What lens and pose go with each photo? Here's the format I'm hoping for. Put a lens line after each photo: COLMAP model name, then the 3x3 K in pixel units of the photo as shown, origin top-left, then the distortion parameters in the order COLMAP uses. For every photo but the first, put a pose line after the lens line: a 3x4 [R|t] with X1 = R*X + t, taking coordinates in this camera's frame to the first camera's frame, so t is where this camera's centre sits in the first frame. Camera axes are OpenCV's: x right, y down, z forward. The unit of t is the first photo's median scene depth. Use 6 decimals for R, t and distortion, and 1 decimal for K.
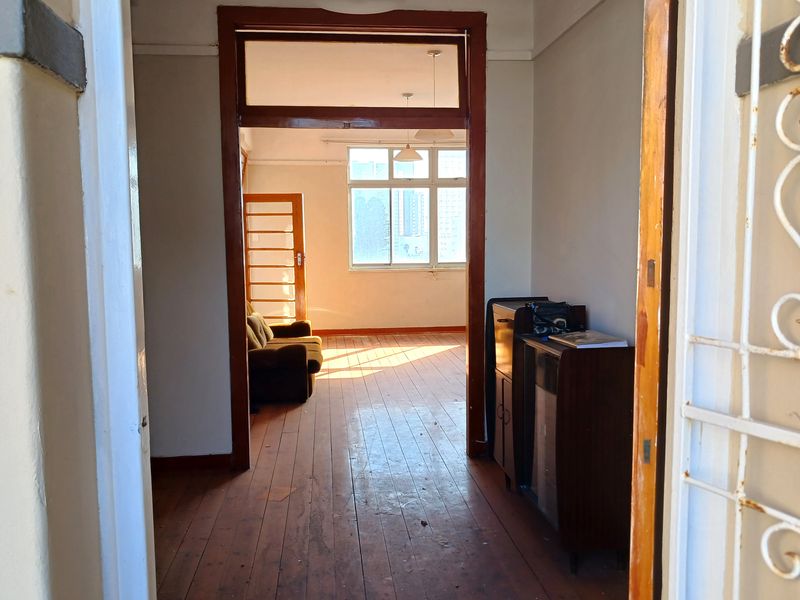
lens RADIAL K [[722.8, 0, 409.3], [0, 722.8, 314.5], [0, 0, 1]] dist [0.110469, -0.321357]
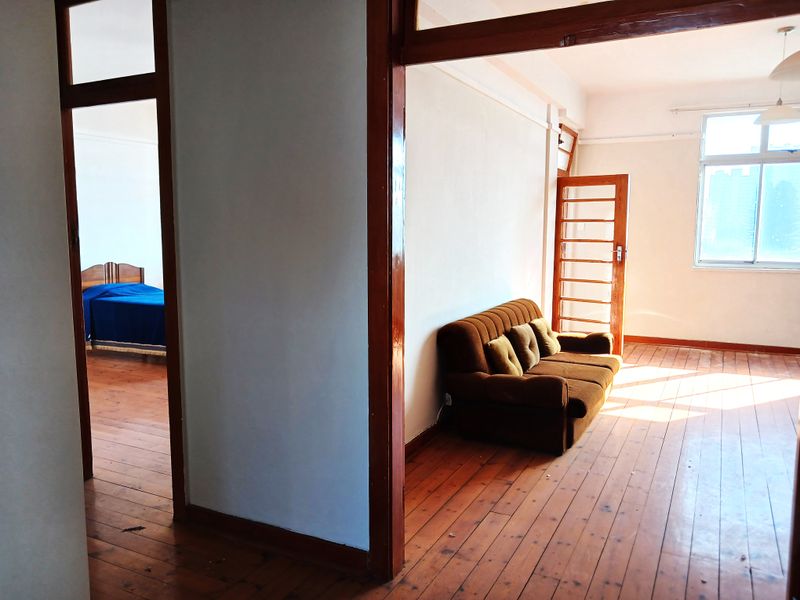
lens RADIAL K [[620.7, 0, 400.0], [0, 620.7, 300.0], [0, 0, 1]] dist [0.094097, -0.176373]
pose [[0.828243, 0.075116, -0.555312, 0.042153], [-0.066473, 0.997148, 0.035738, -0.032030], [0.556413, 0.007314, 0.830874, 0.263070]]
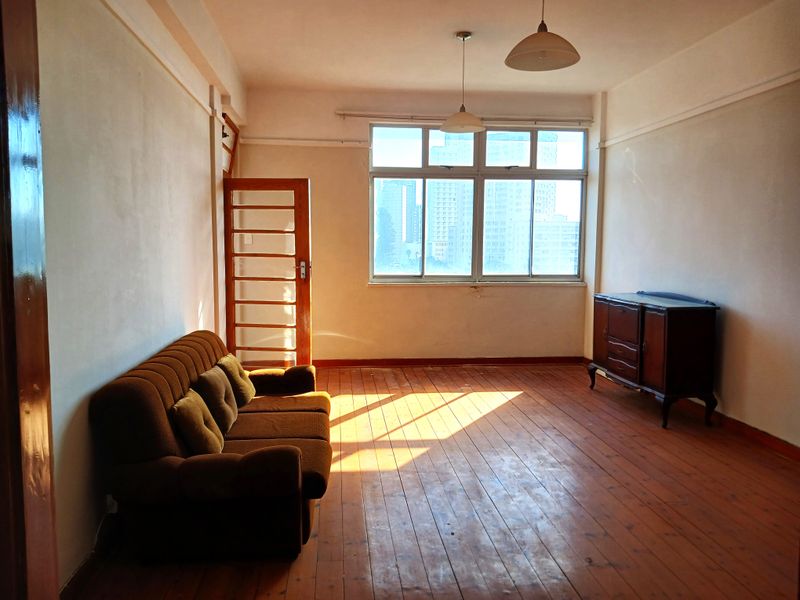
lens RADIAL K [[620.7, 0, 400.0], [0, 620.7, 300.0], [0, 0, 1]] dist [0.094097, -0.176373]
pose [[0.999759, 0.017467, -0.013320, -0.045870], [-0.017679, 0.999716, -0.015979, -0.037651], [0.013037, 0.016210, 0.999784, 0.379182]]
